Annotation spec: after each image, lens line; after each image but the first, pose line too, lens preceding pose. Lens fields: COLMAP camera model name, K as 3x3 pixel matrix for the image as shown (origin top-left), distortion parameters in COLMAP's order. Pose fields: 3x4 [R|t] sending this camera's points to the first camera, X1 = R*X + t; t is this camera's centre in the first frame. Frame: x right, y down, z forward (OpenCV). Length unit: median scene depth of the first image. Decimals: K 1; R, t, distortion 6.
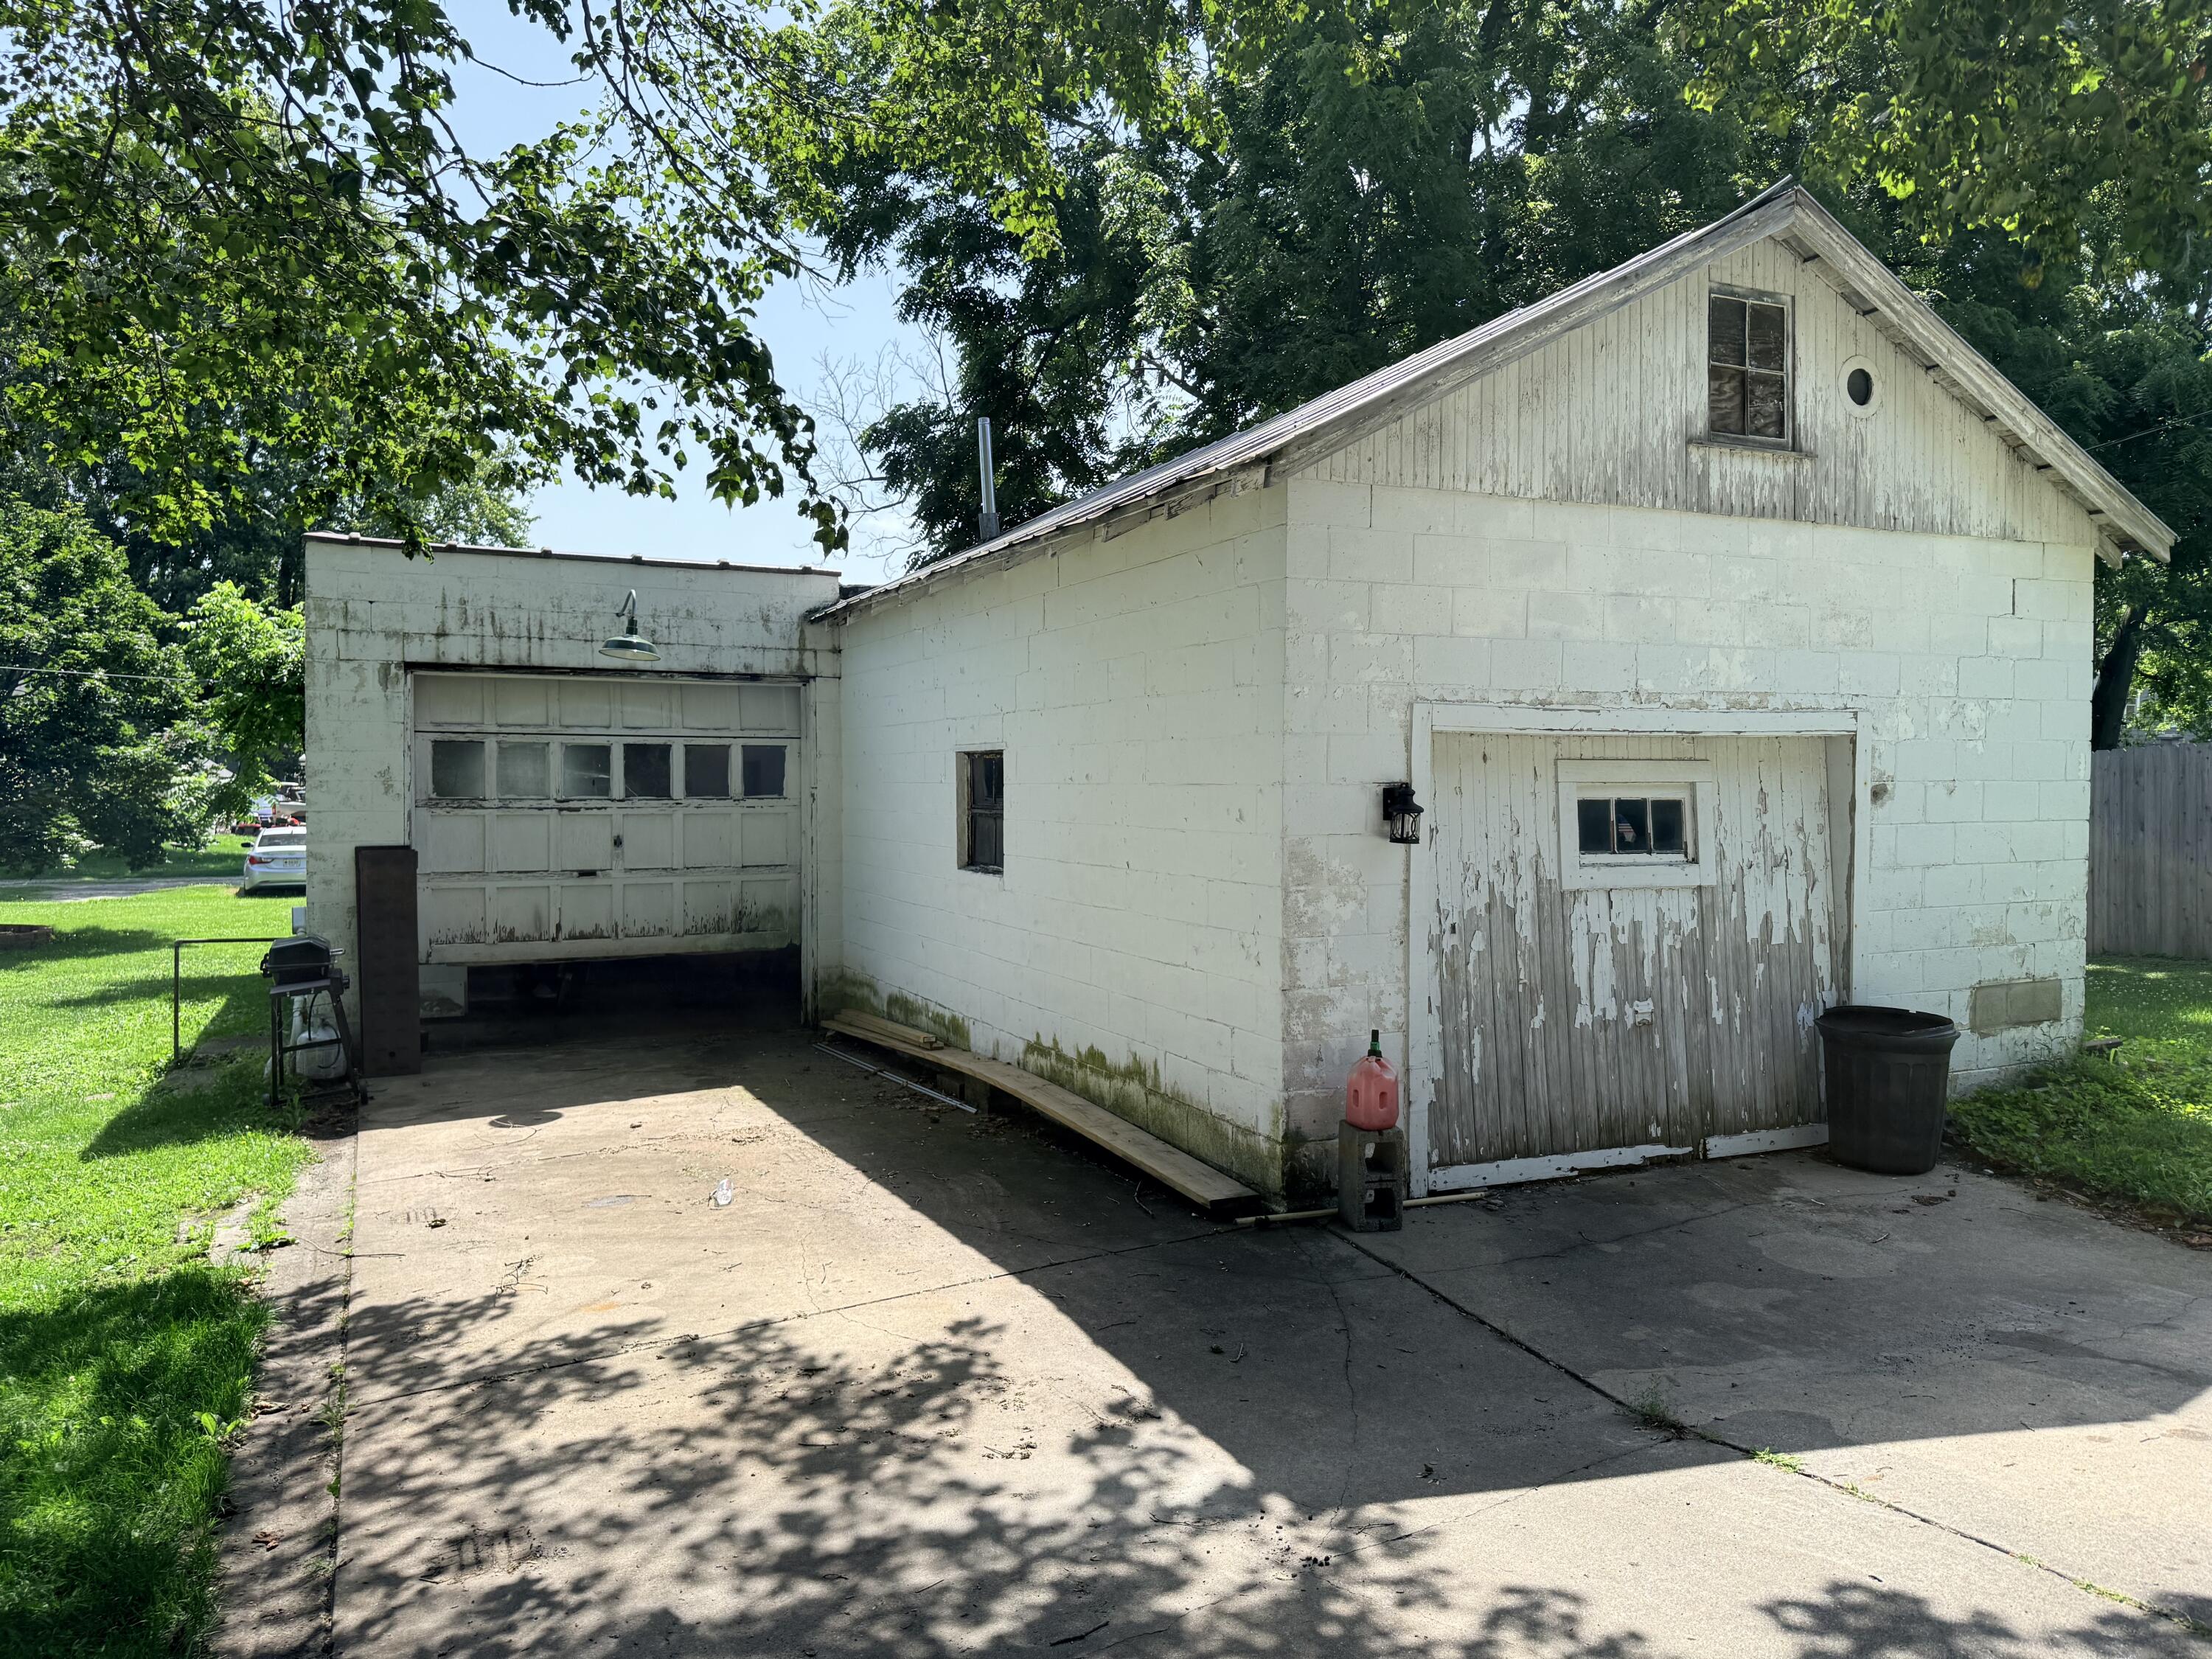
lens RADIAL K [[1556.7, 0, 993.9], [0, 1556.7, 829.4], [0, 0, 1]] dist [0.061805, -0.078144]
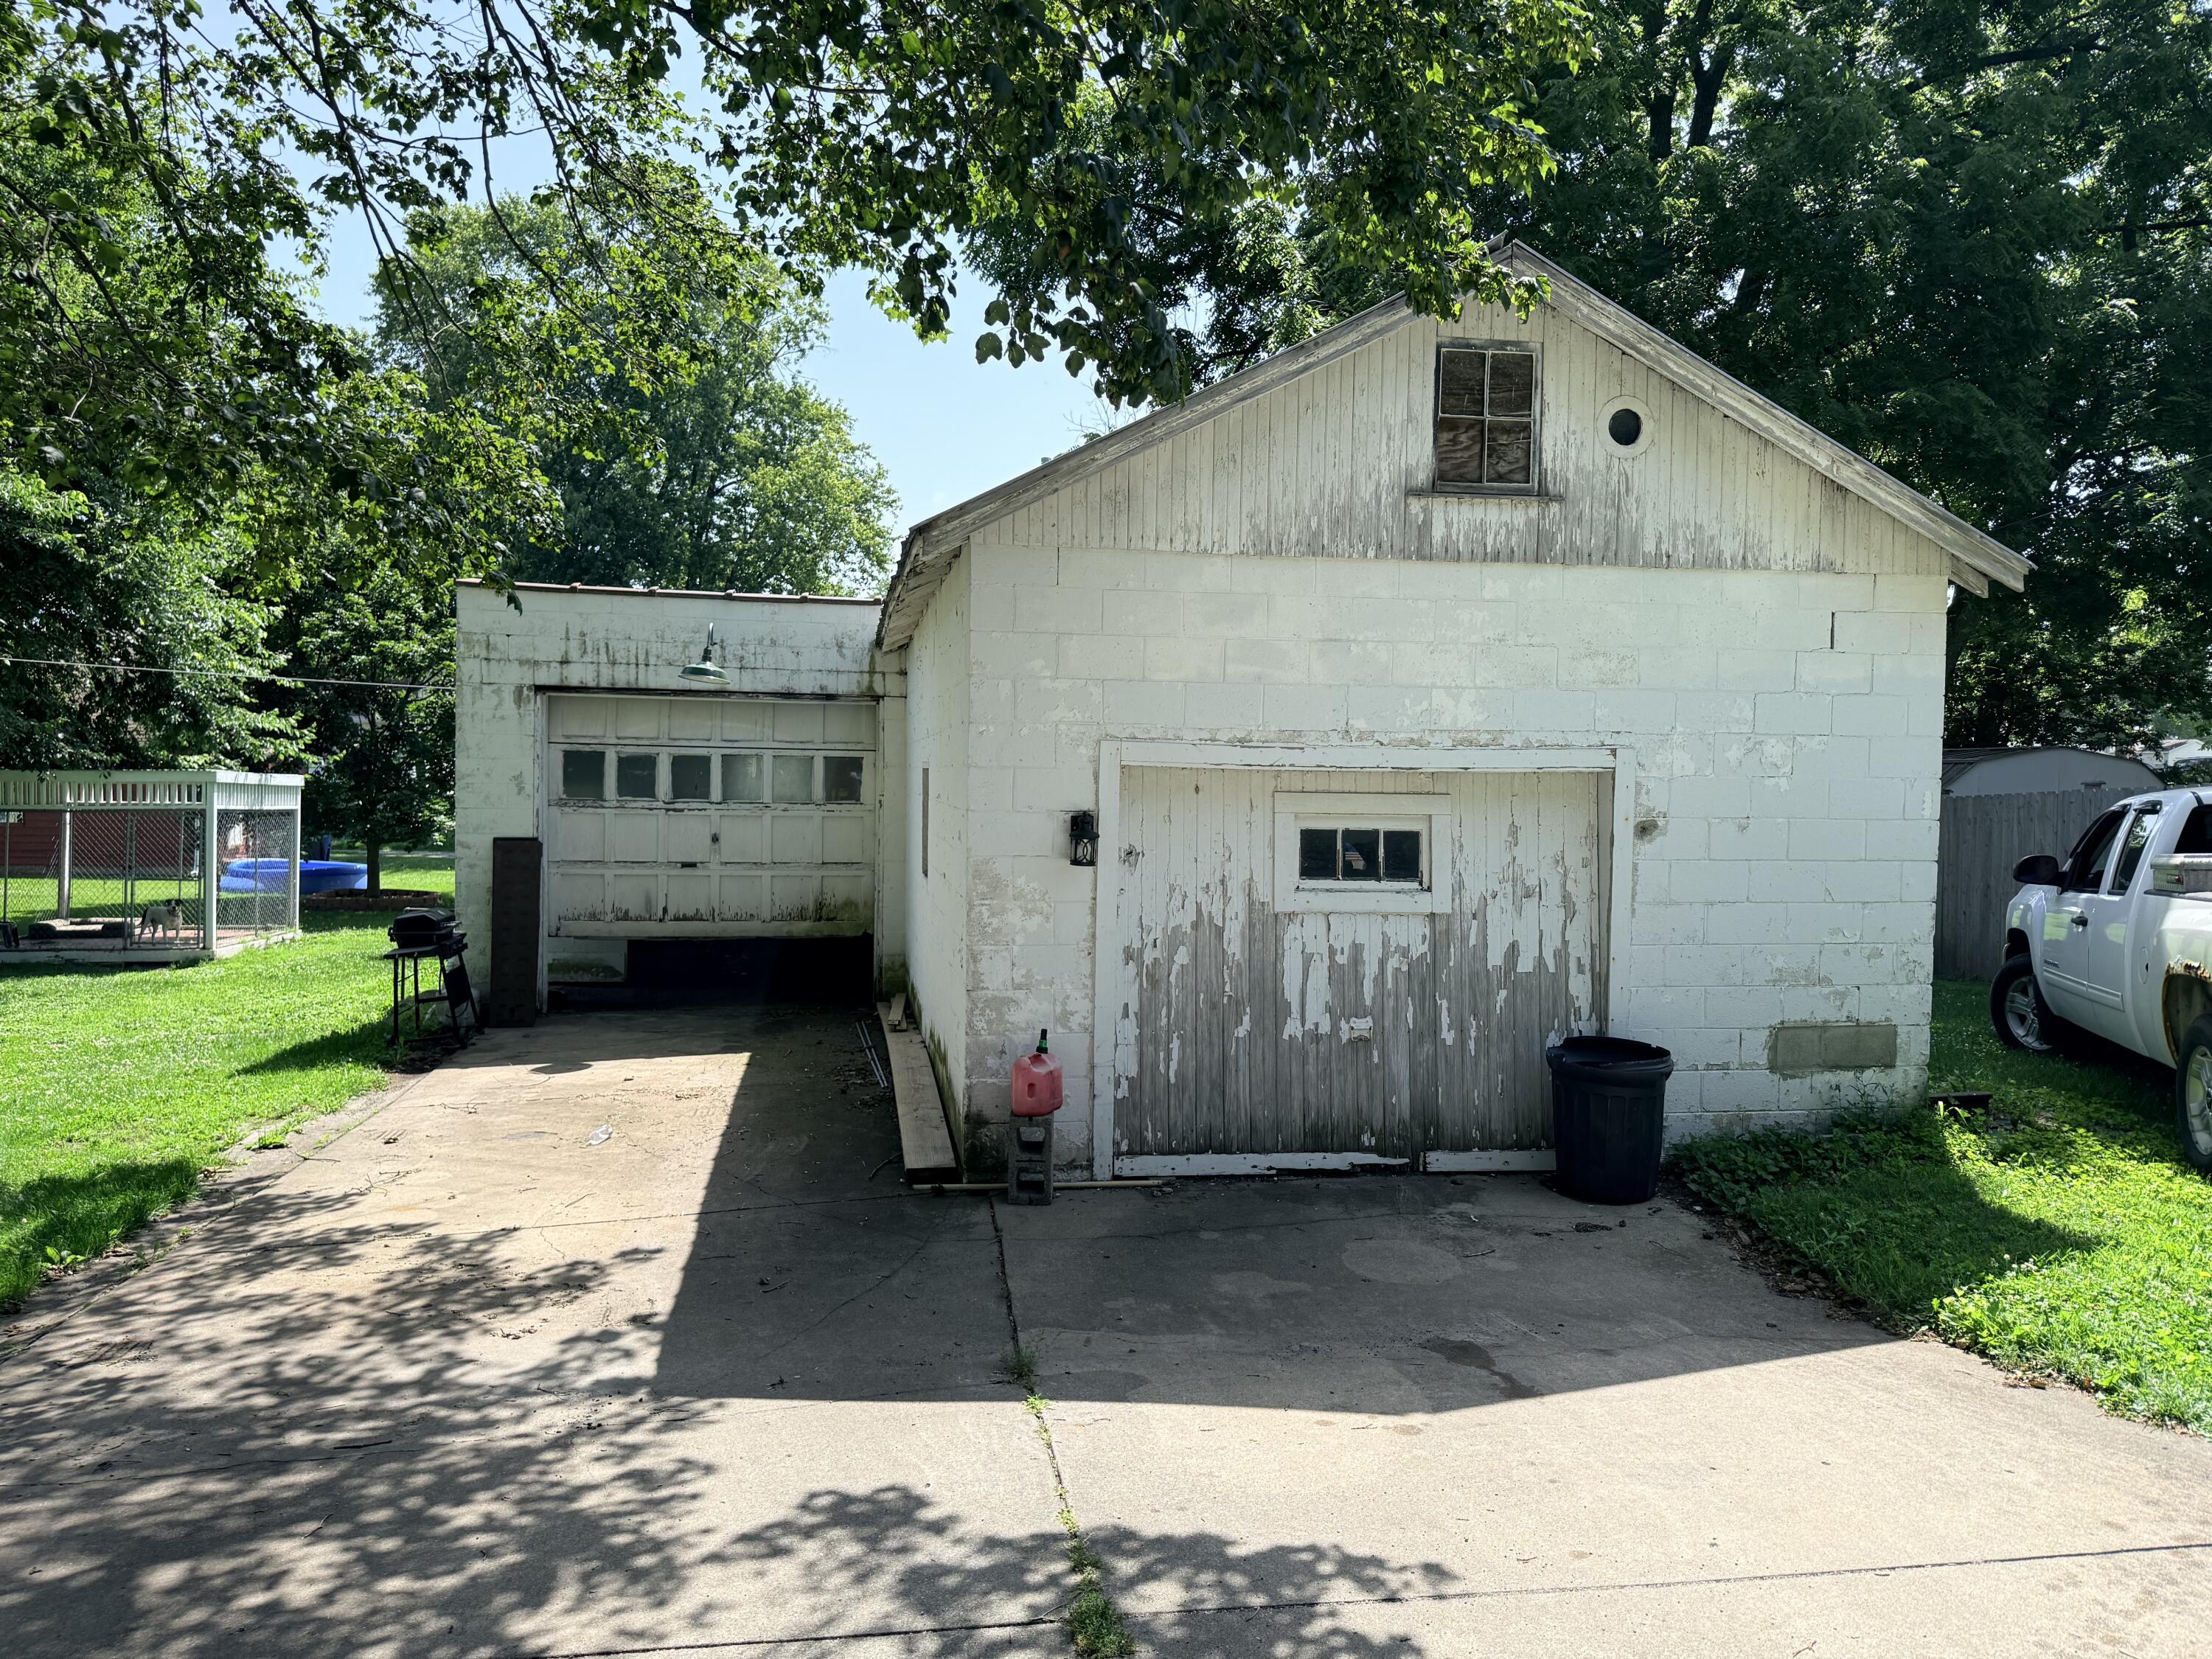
lens RADIAL K [[1556.7, 0, 1091.8], [0, 1556.7, 847.3], [0, 0, 1]] dist [0.061805, -0.078144]
pose [[0.964189, 0.027845, -0.263750, 0.540986], [-0.022965, 0.999504, 0.021566, -0.027485], [0.264220, -0.014737, 0.964350, -0.074977]]
